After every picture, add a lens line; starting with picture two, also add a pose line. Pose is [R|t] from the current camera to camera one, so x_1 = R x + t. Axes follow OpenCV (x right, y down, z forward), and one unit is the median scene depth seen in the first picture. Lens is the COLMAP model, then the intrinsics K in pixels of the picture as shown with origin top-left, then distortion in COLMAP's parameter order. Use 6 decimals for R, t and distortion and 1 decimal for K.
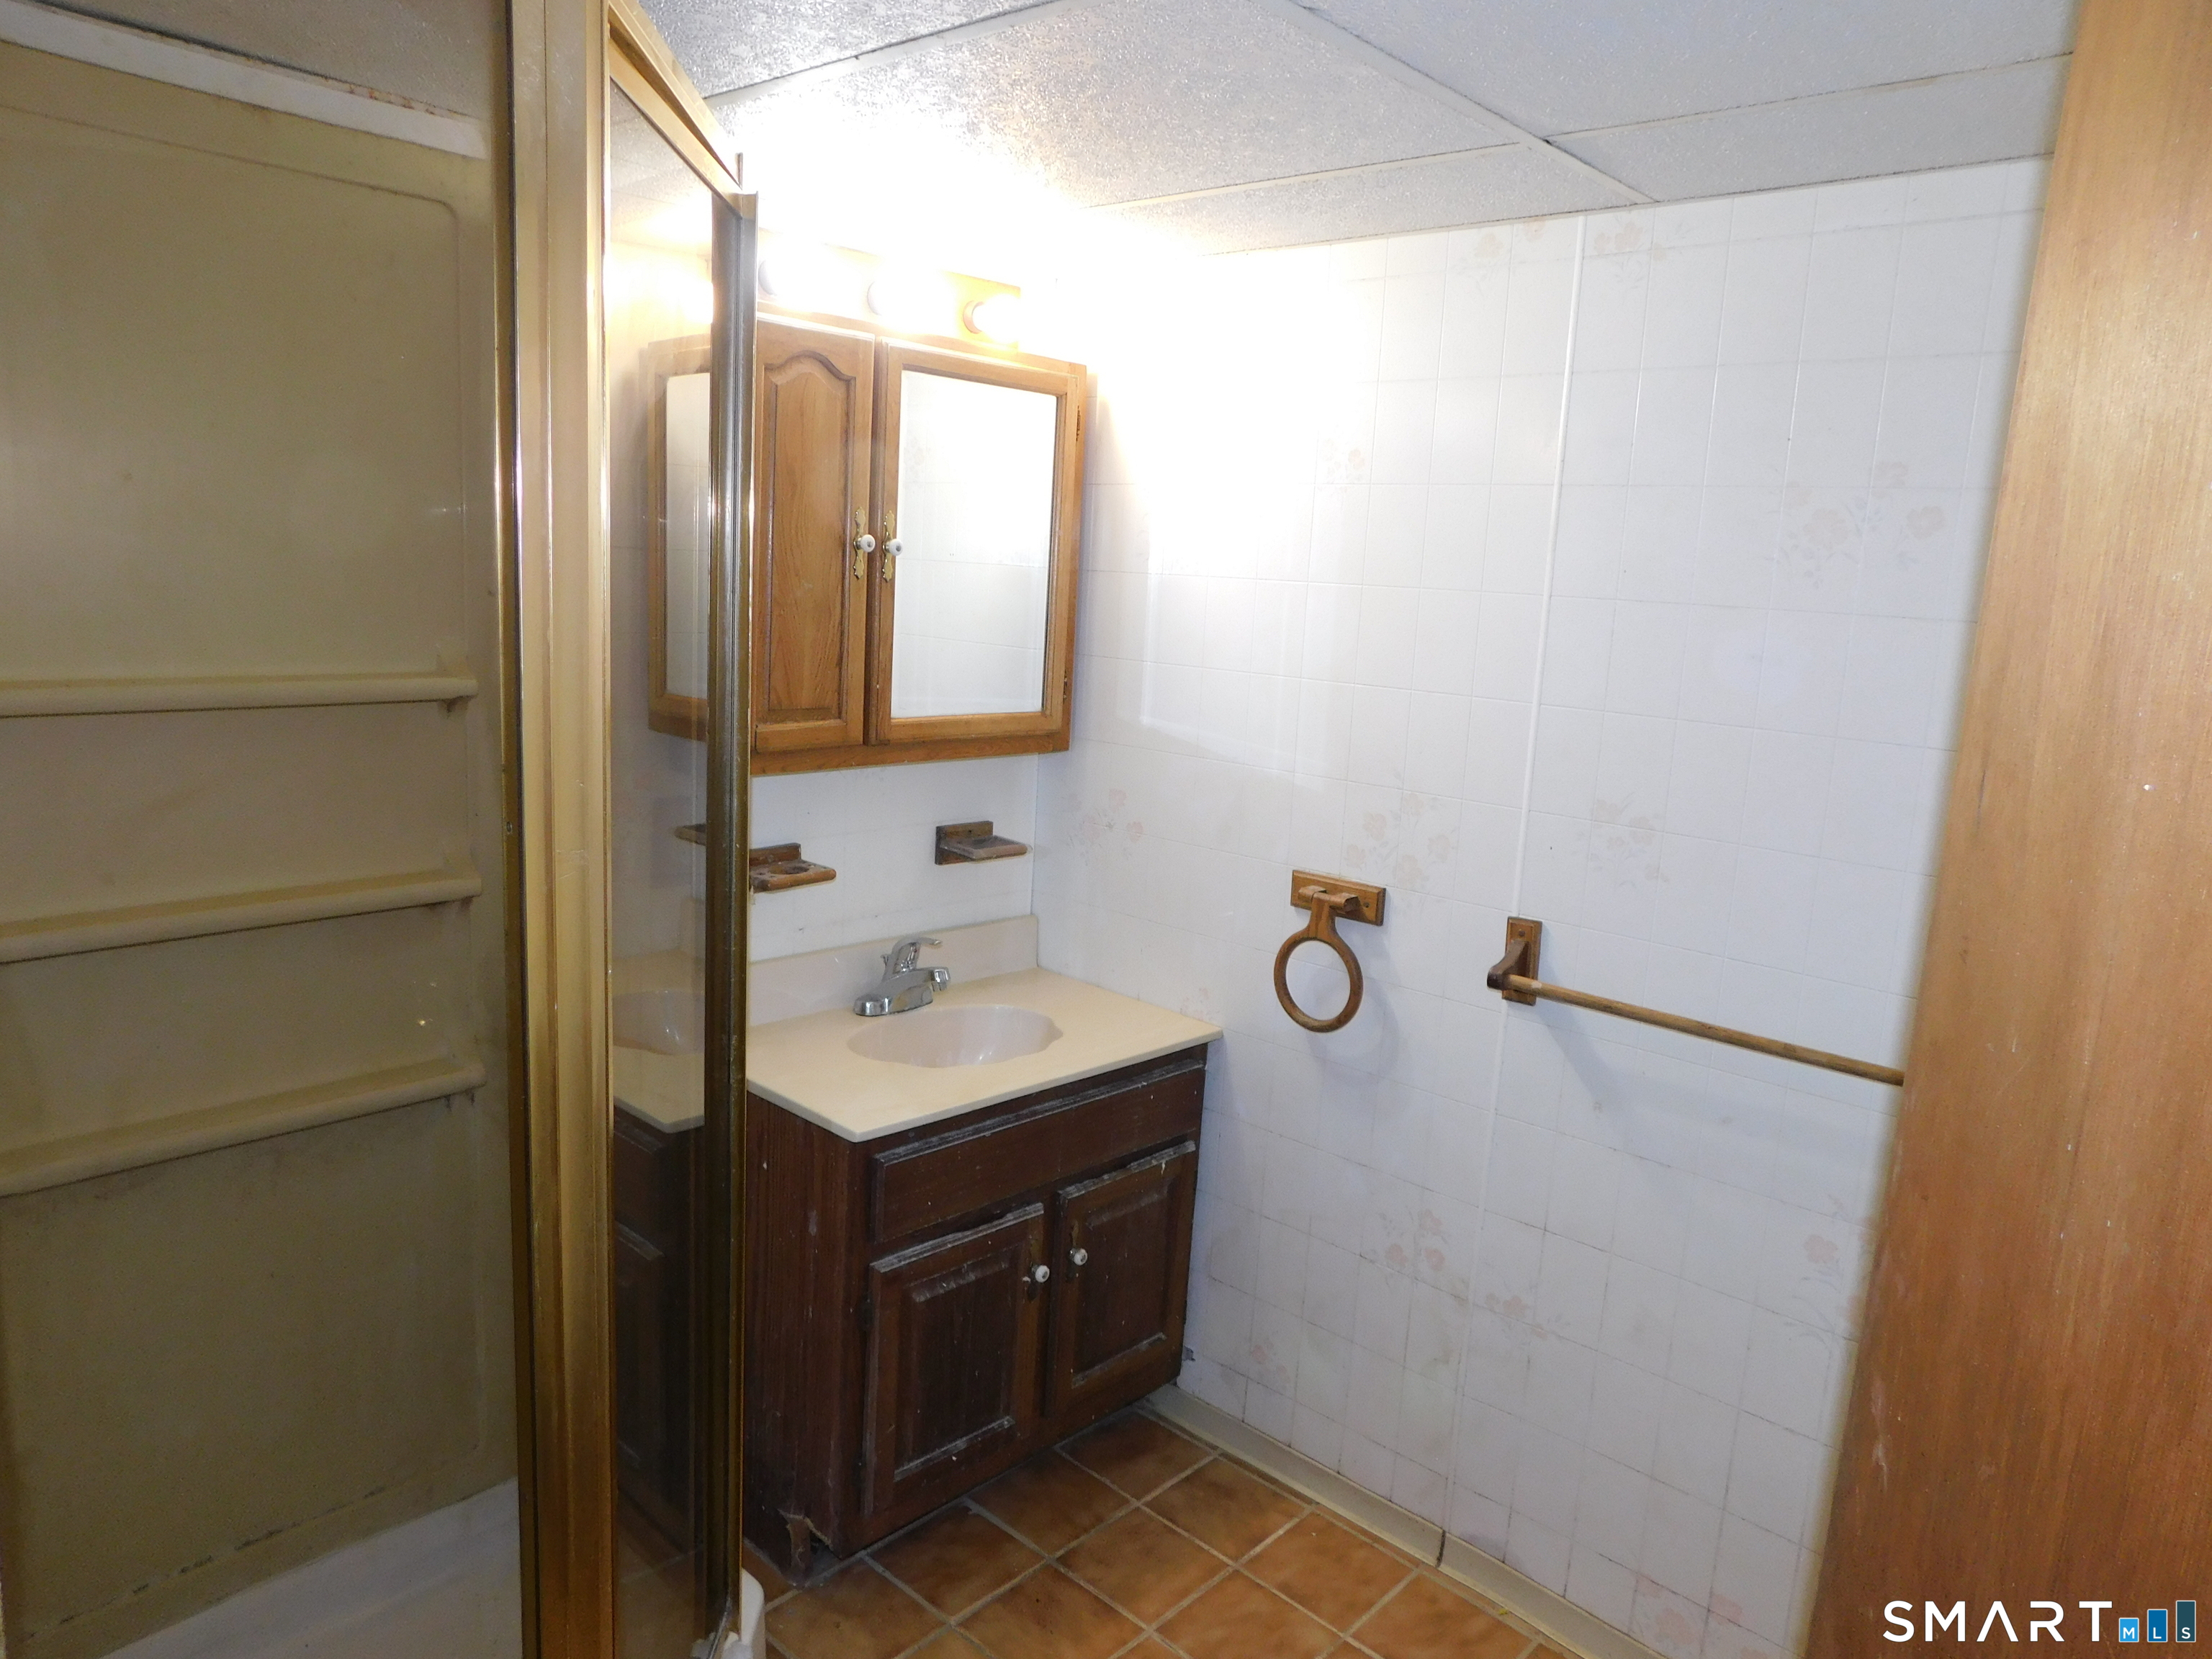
lens RADIAL K [[1466.1, 0, 1109.7], [0, 1466.1, 815.2], [0, 0, 1]] dist [-0.000227, 0.000183]
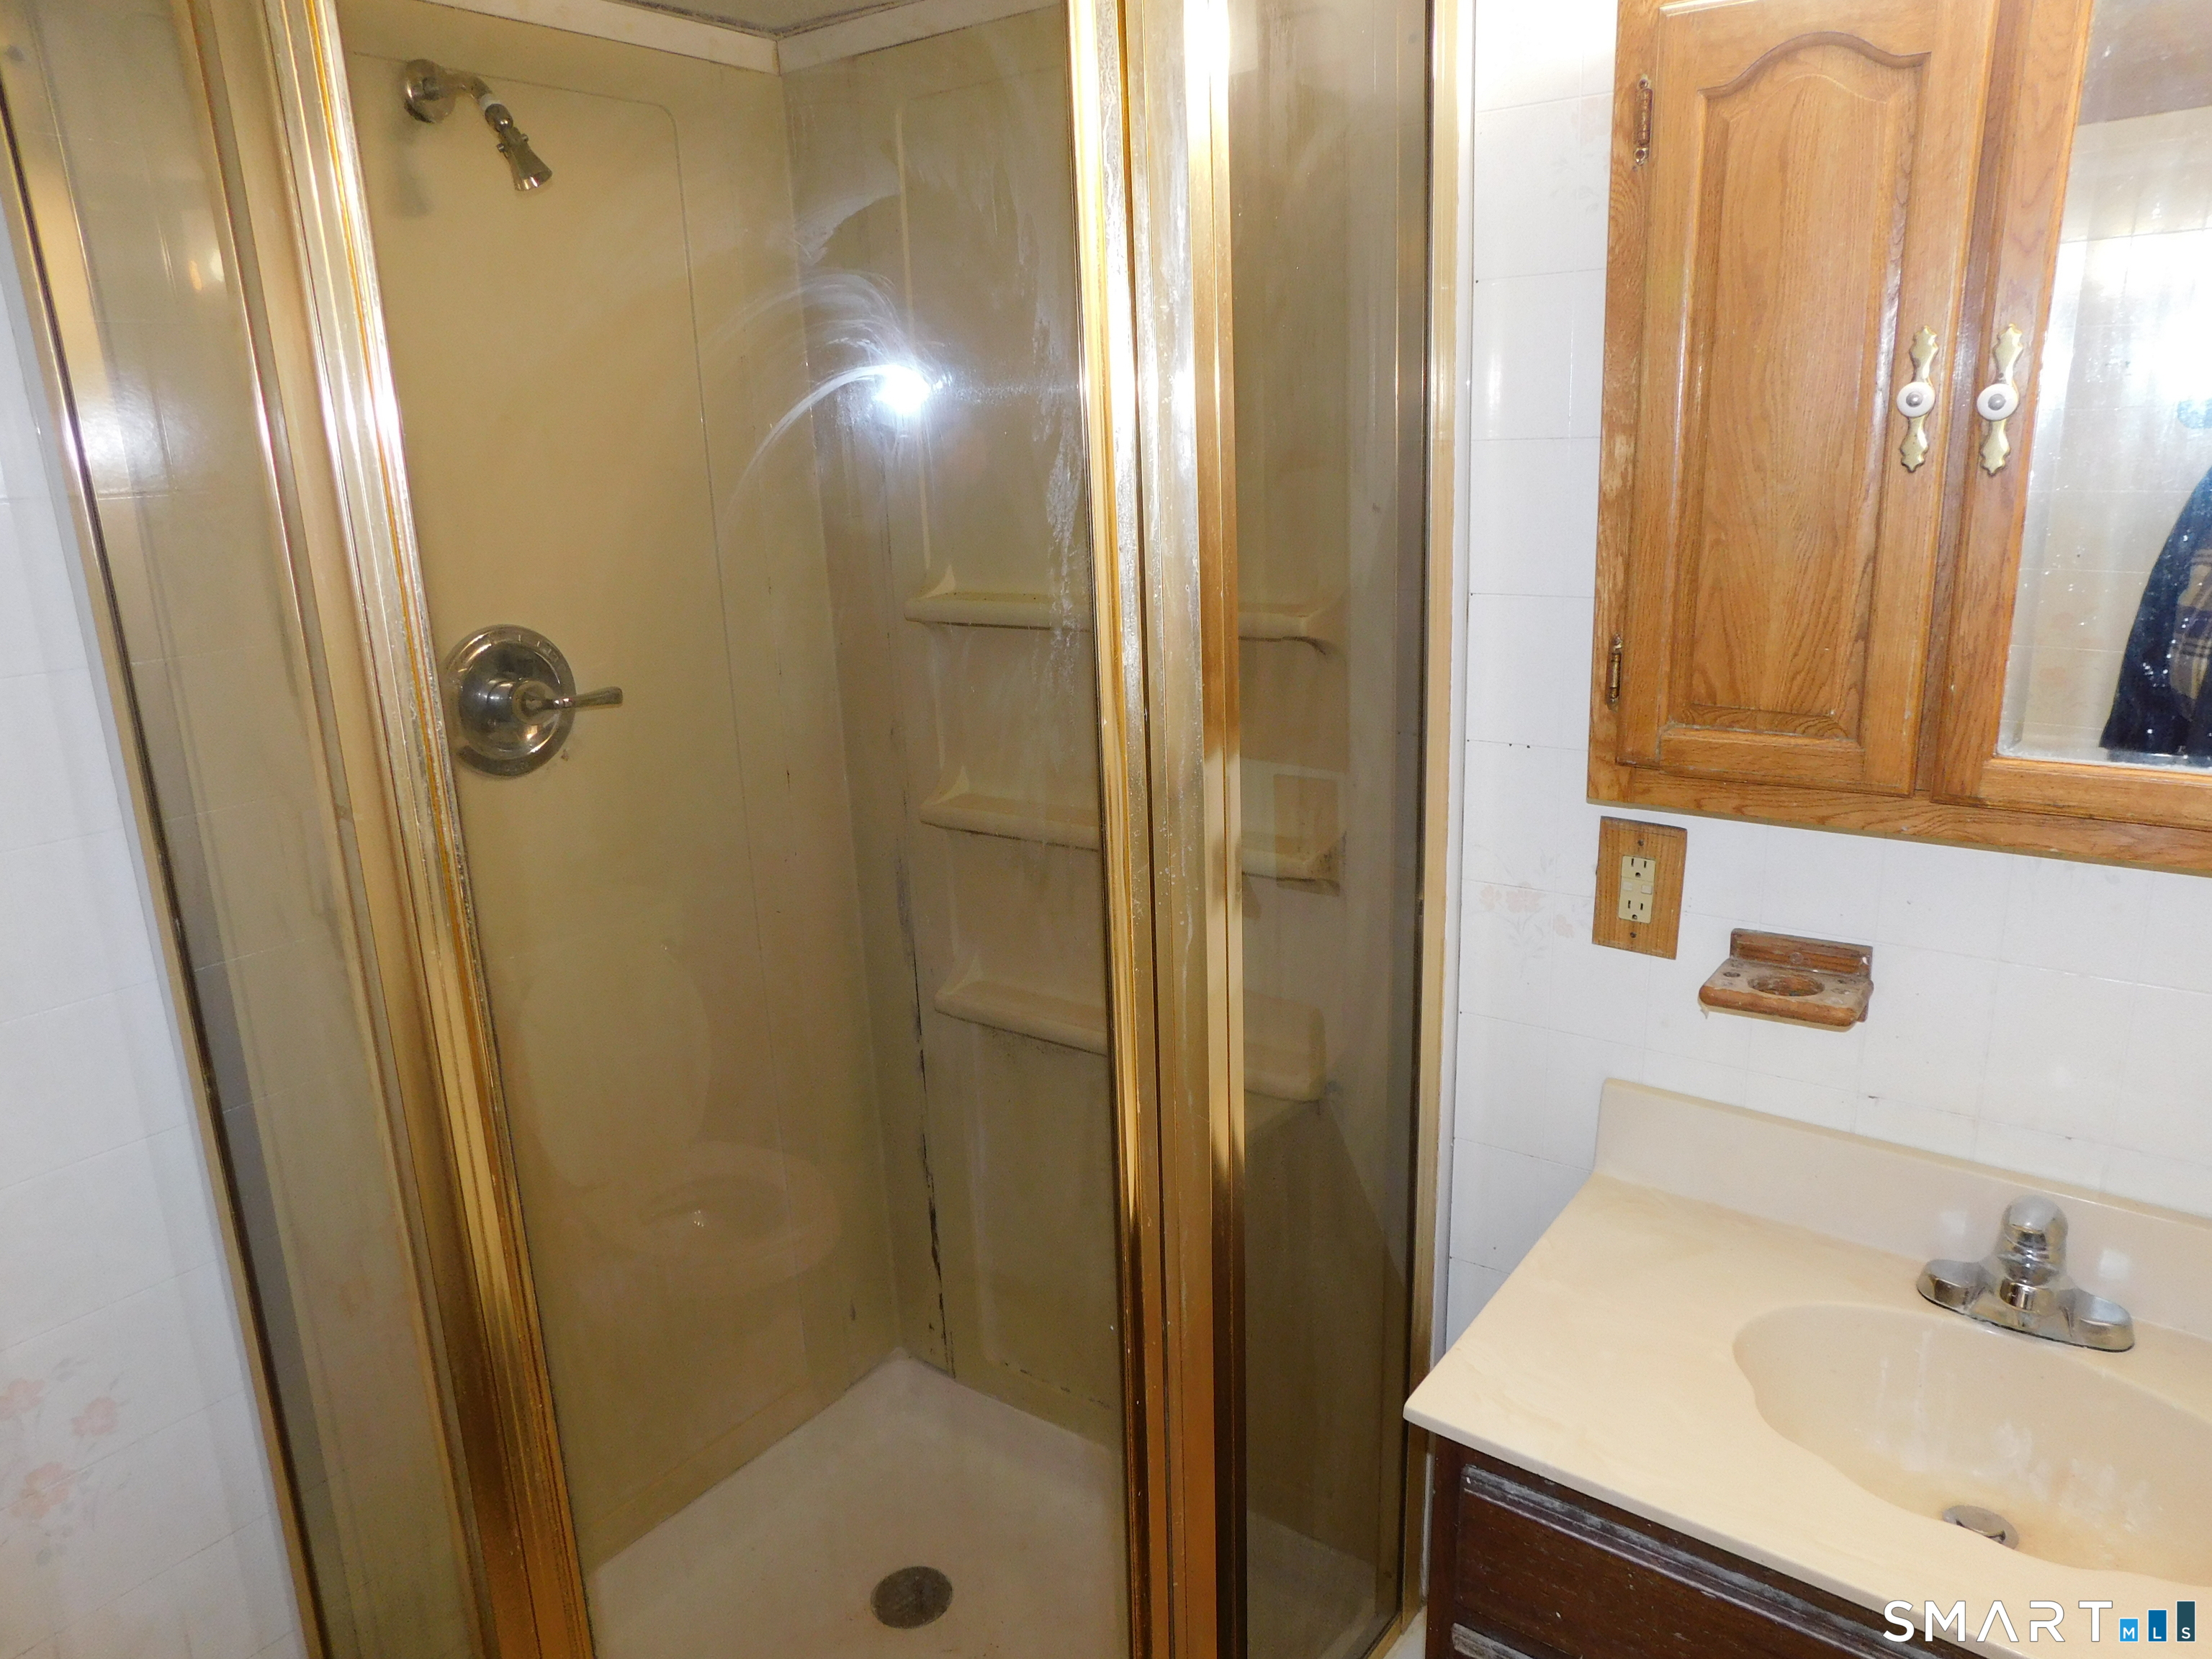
lens RADIAL K [[1466.1, 0, 1109.7], [0, 1466.1, 815.2], [0, 0, 1]] dist [-0.000227, 0.000183]
pose [[0.115218, 0.206276, -0.971687, 0.320295], [-0.137346, 0.972114, 0.190081, -0.107446], [0.983799, 0.111556, 0.140336, 0.687148]]
